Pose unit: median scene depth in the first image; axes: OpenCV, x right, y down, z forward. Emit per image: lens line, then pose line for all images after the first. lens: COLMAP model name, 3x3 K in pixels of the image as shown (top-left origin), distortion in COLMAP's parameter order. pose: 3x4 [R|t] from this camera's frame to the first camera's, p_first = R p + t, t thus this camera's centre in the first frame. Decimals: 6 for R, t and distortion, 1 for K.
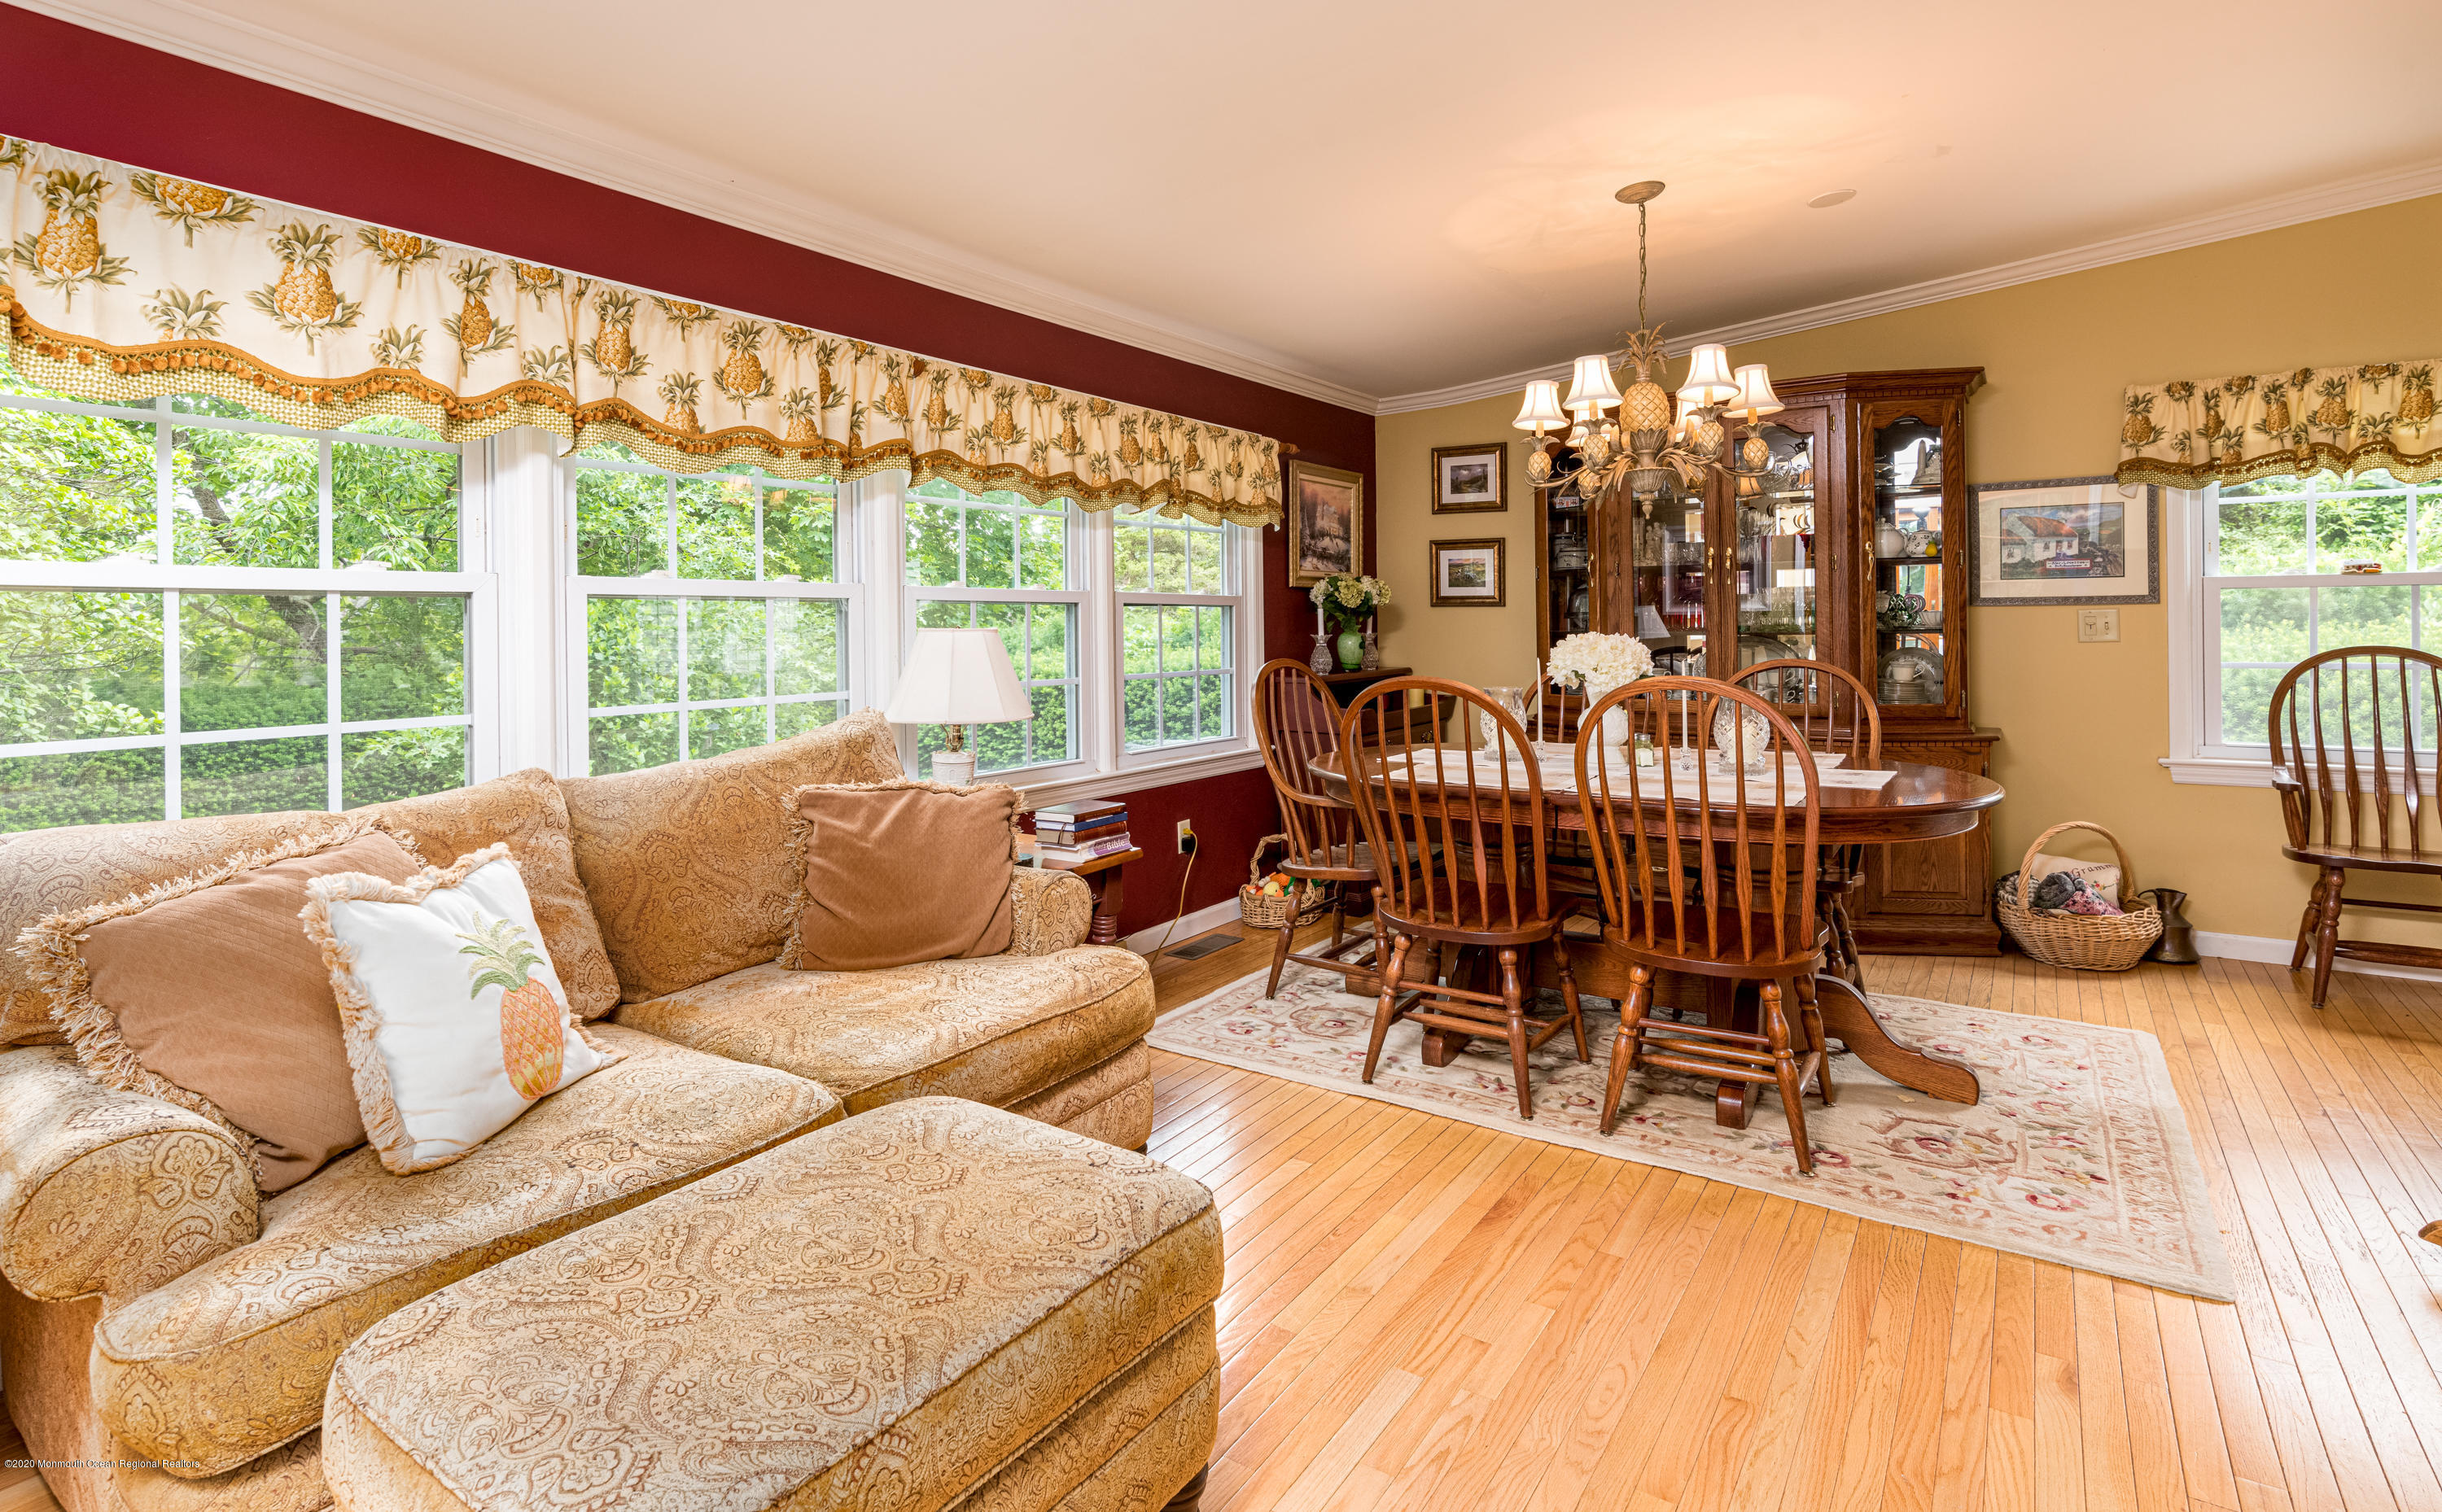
lens RADIAL K [[1185.4, 0, 1217.5], [0, 1185.4, 614.5], [0, 0, 1]] dist [0.000652, -0.000395]
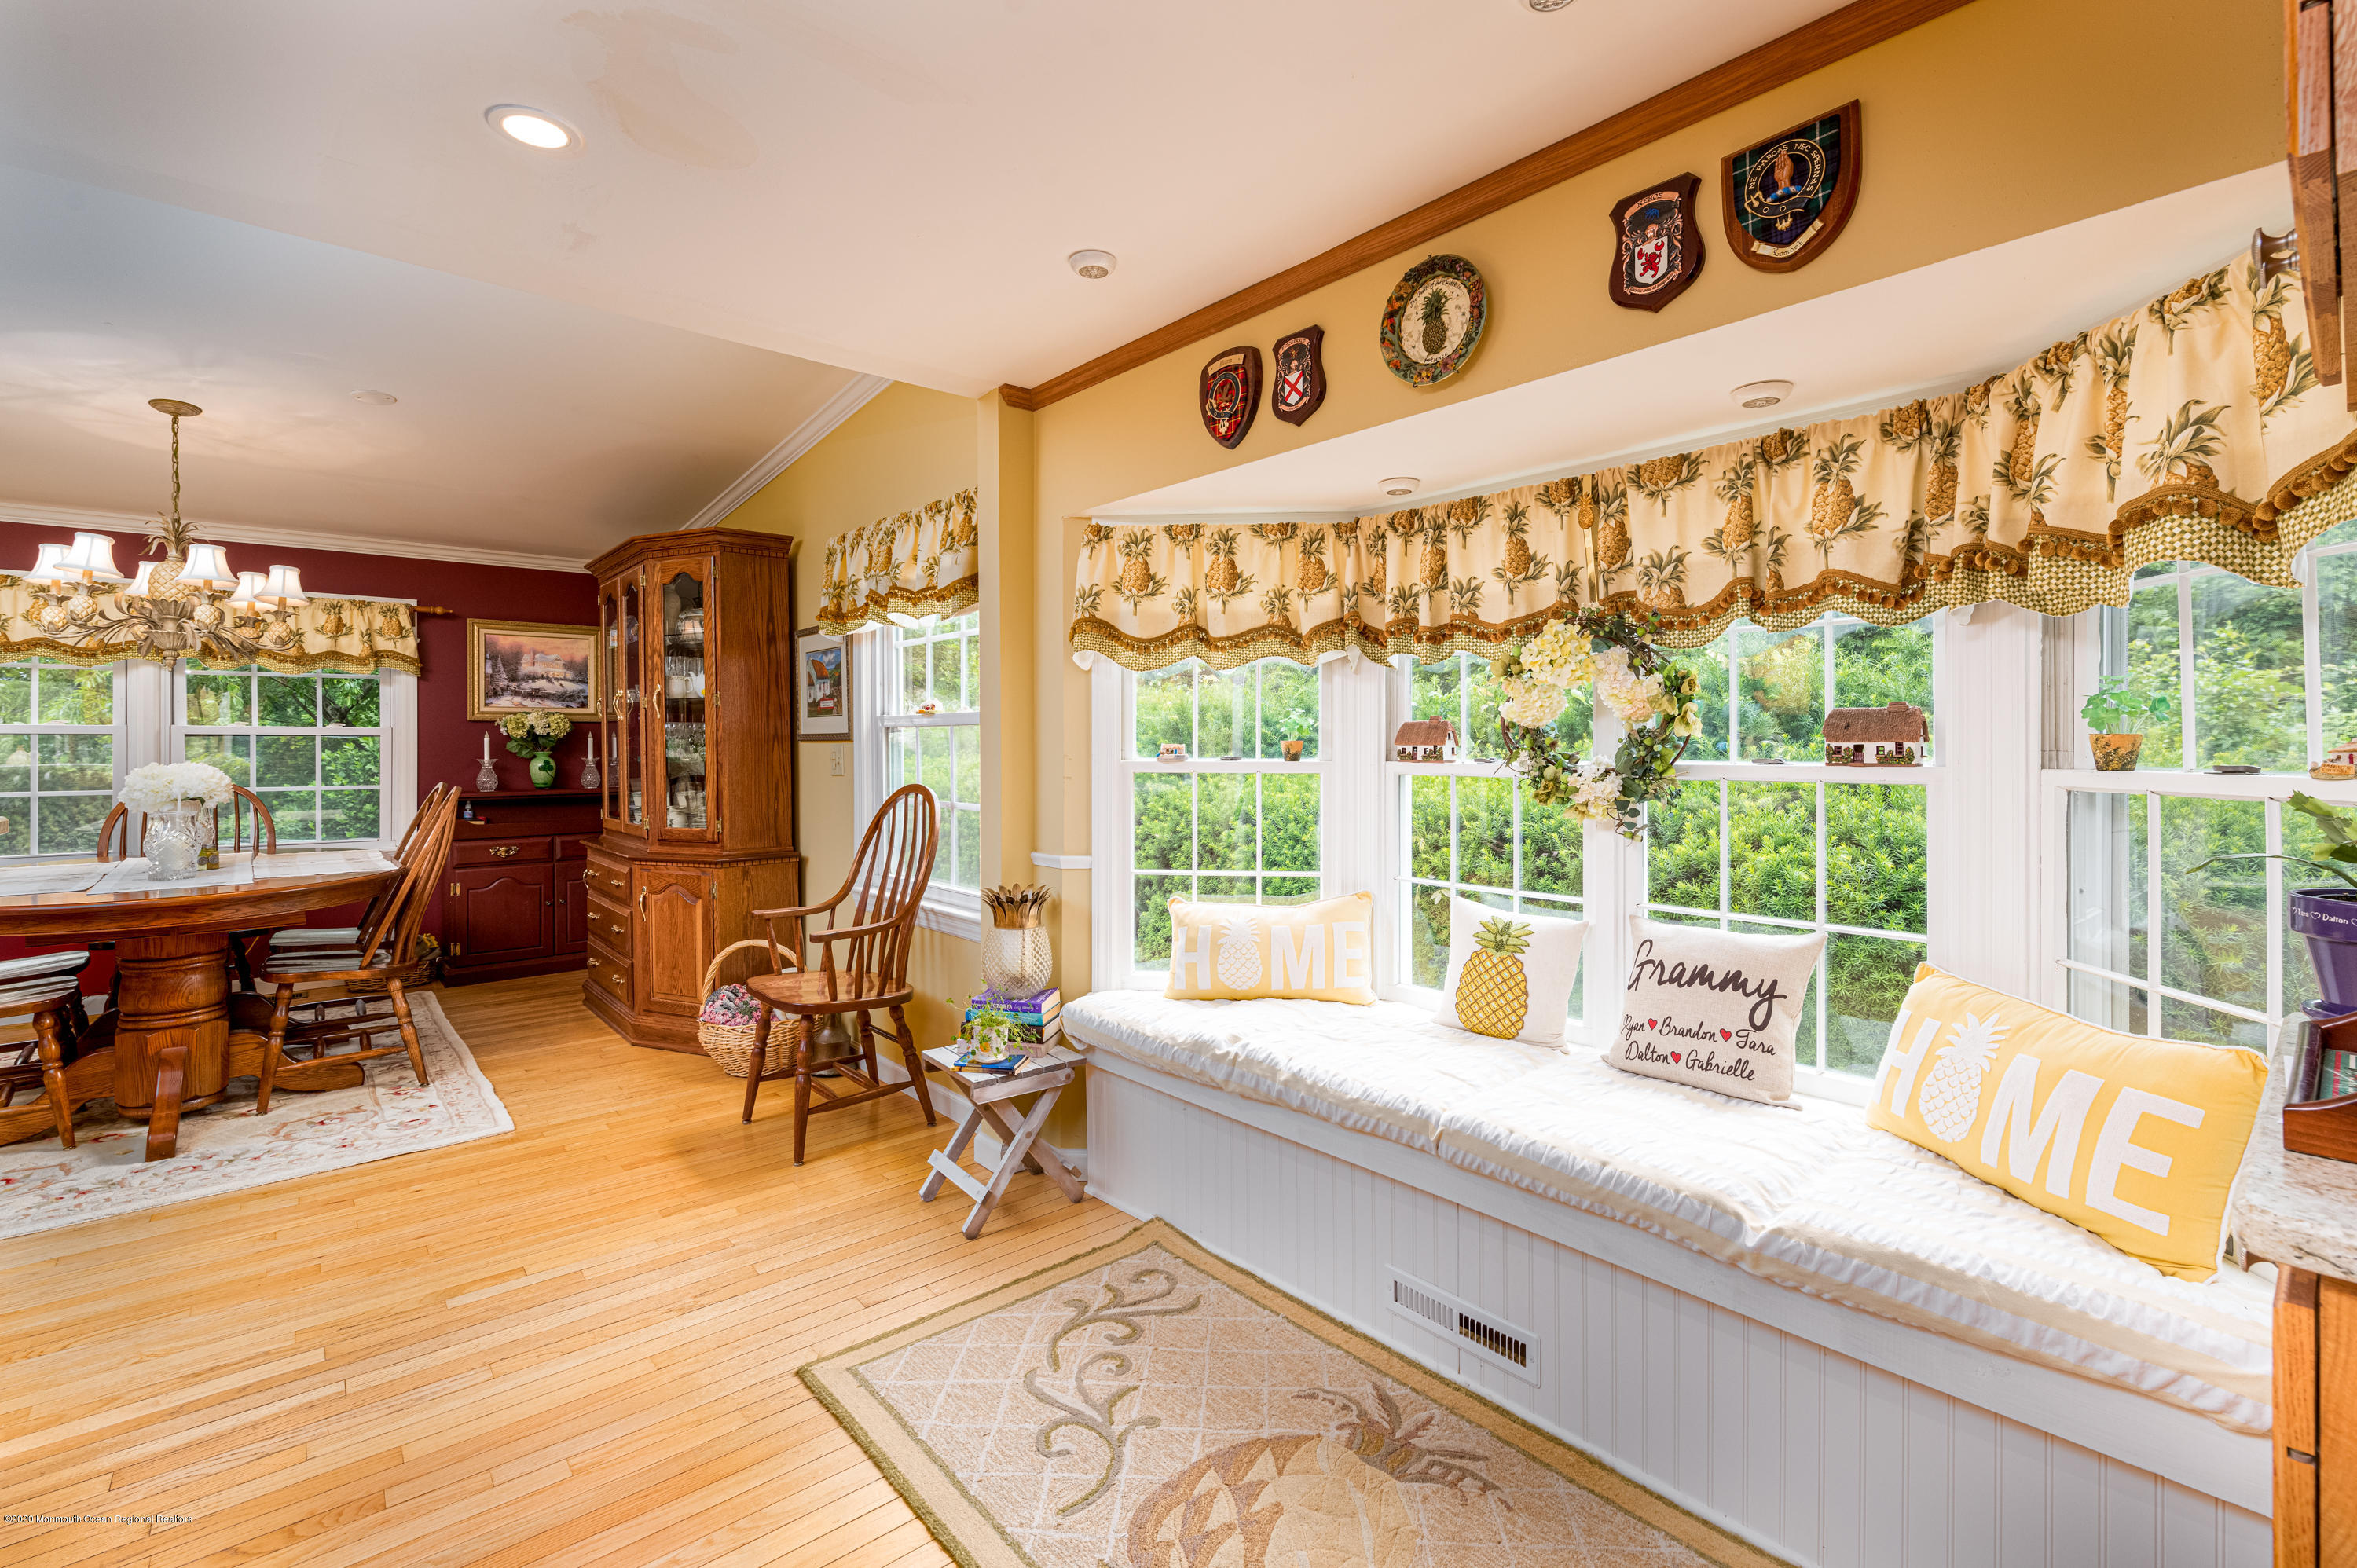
lens RADIAL K [[1034.9, 0, 1180.1], [0, 1034.9, 738.9], [0, 0, 1]] dist [0.000879, 0.000178]
pose [[0.967688, 0.006172, -0.252075, 1.398711], [-0.004853, 0.999971, 0.005852, -0.018998], [0.252104, -0.004440, 0.967690, 0.182460]]
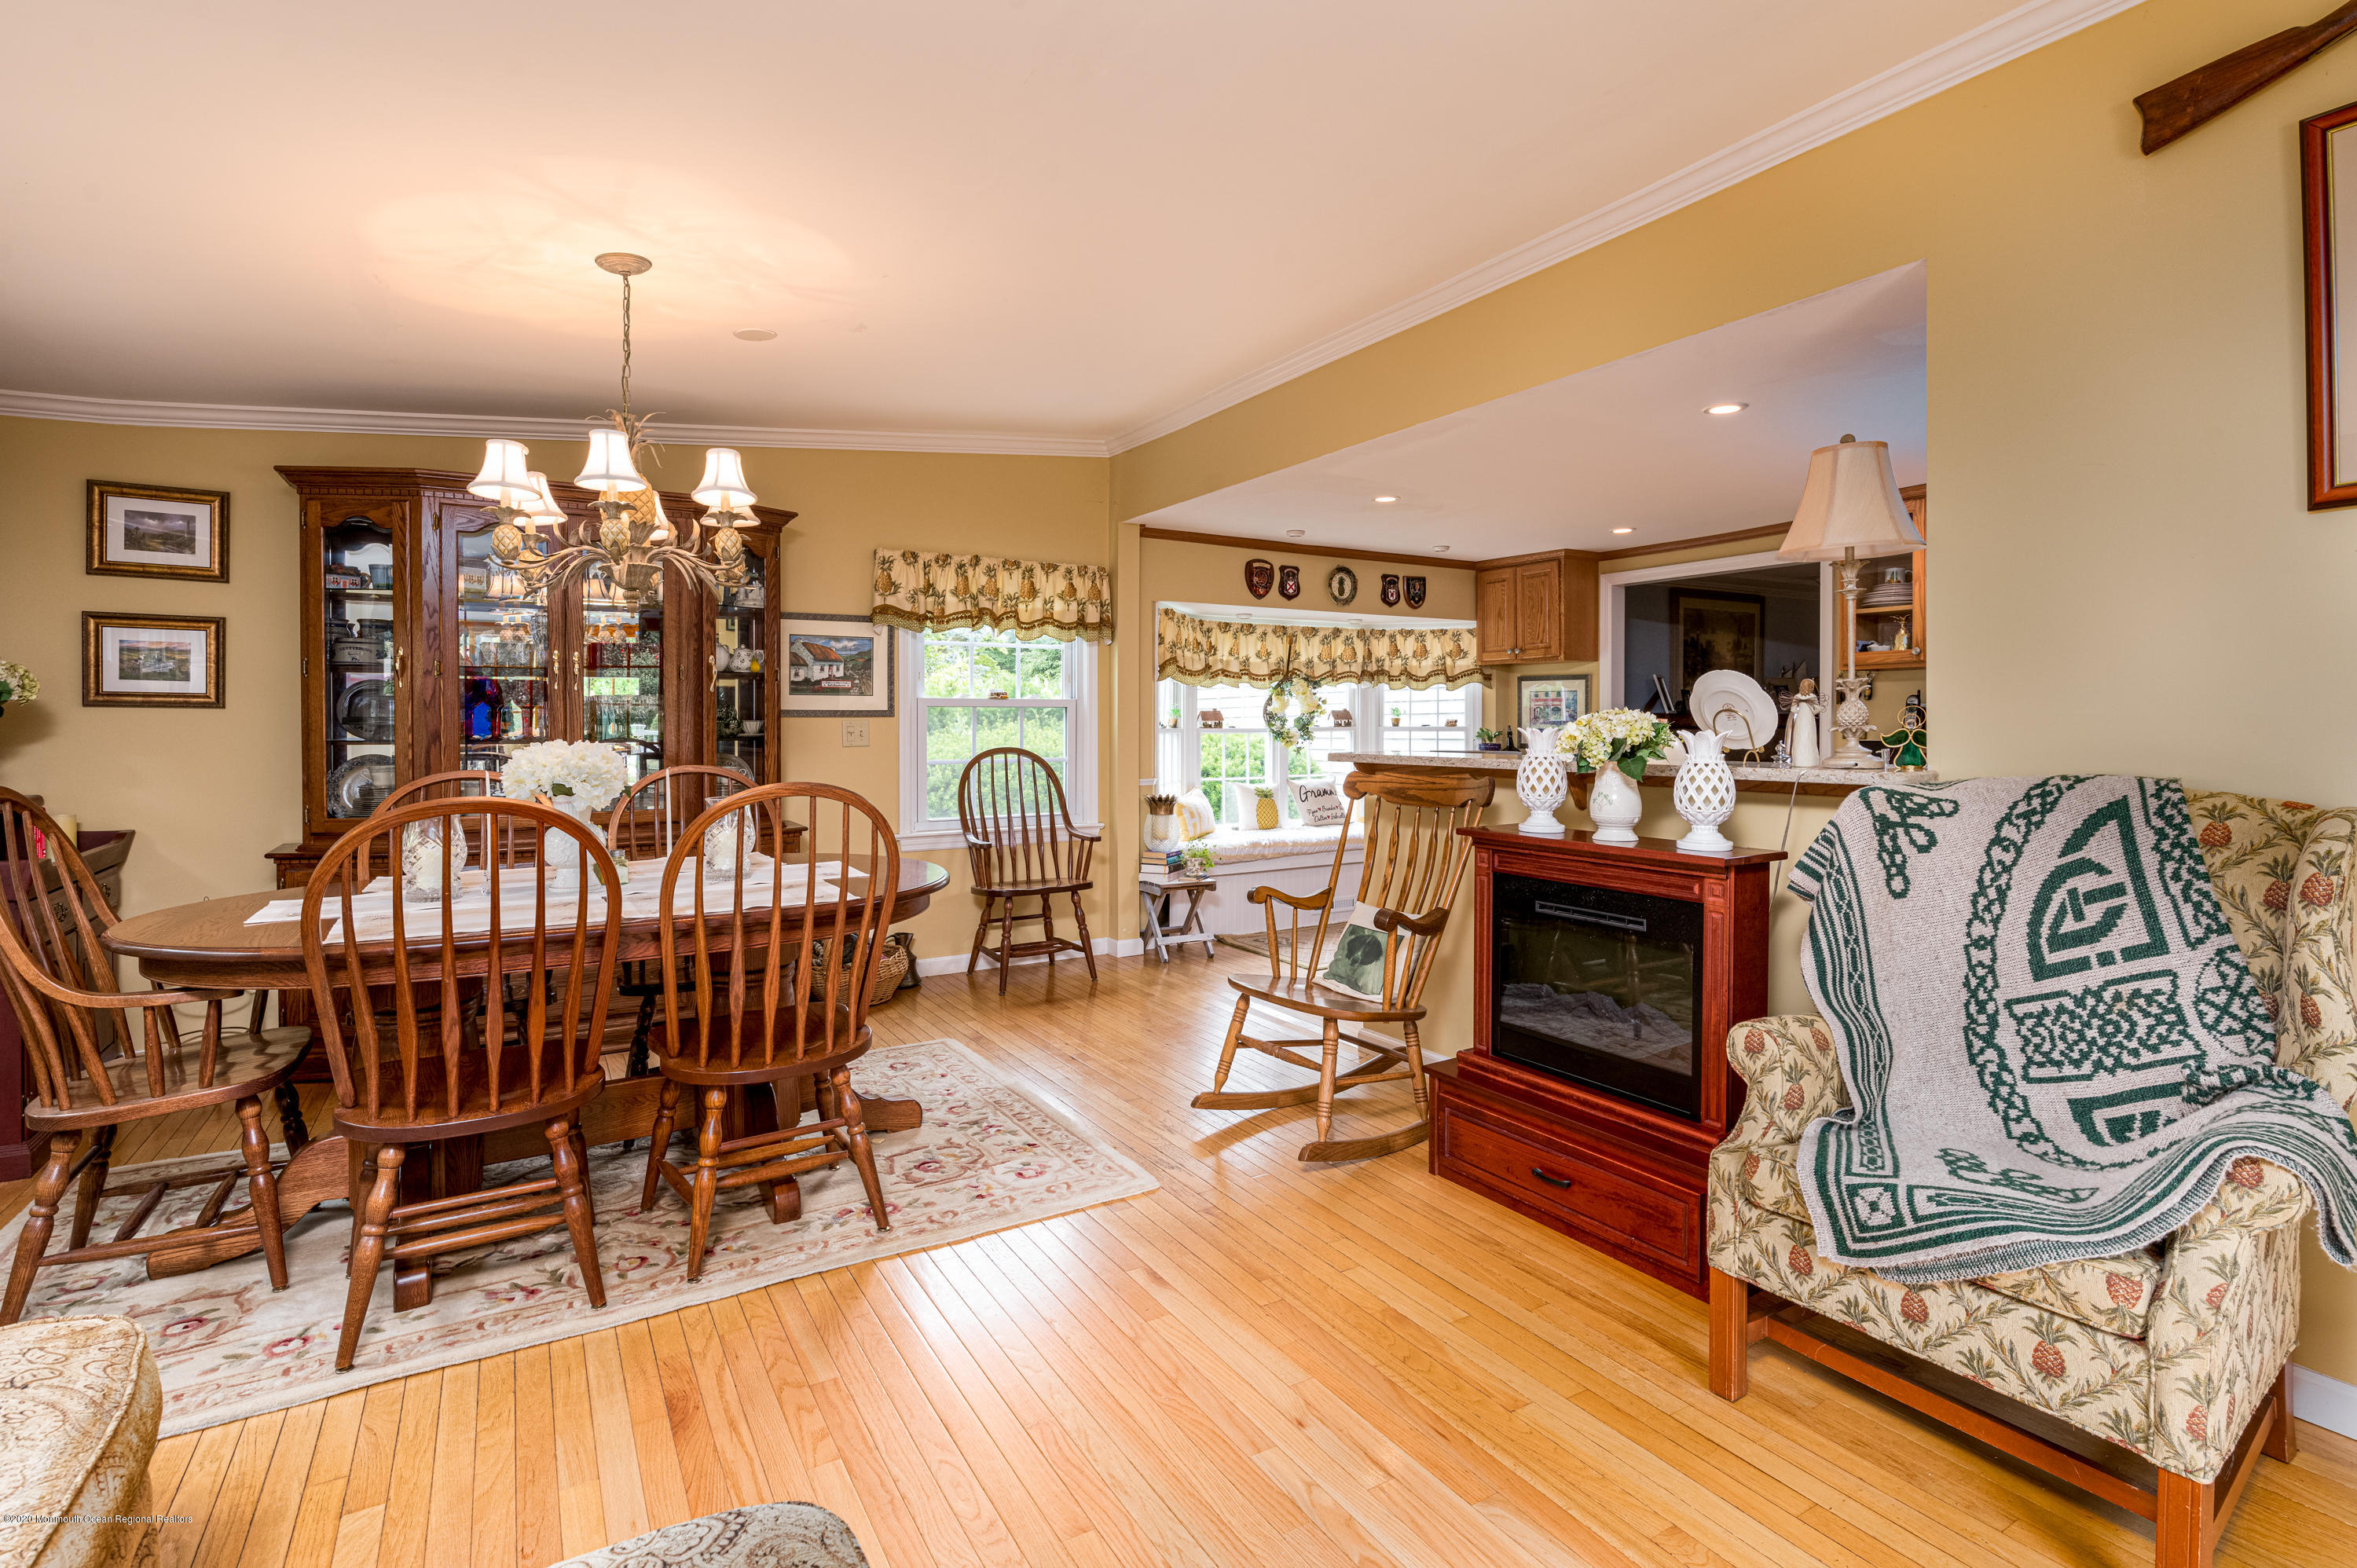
lens RADIAL K [[1121.1, 0, 1178.3], [0, 1121.1, 735.2], [0, 0, 1]] dist [-0.002106, -0.000012]
pose [[0.419484, -0.001059, 0.907762, -0.215953], [-0.008599, 0.999950, 0.005141, 0.002171], [-0.907722, -0.009963, 0.419454, 0.203862]]
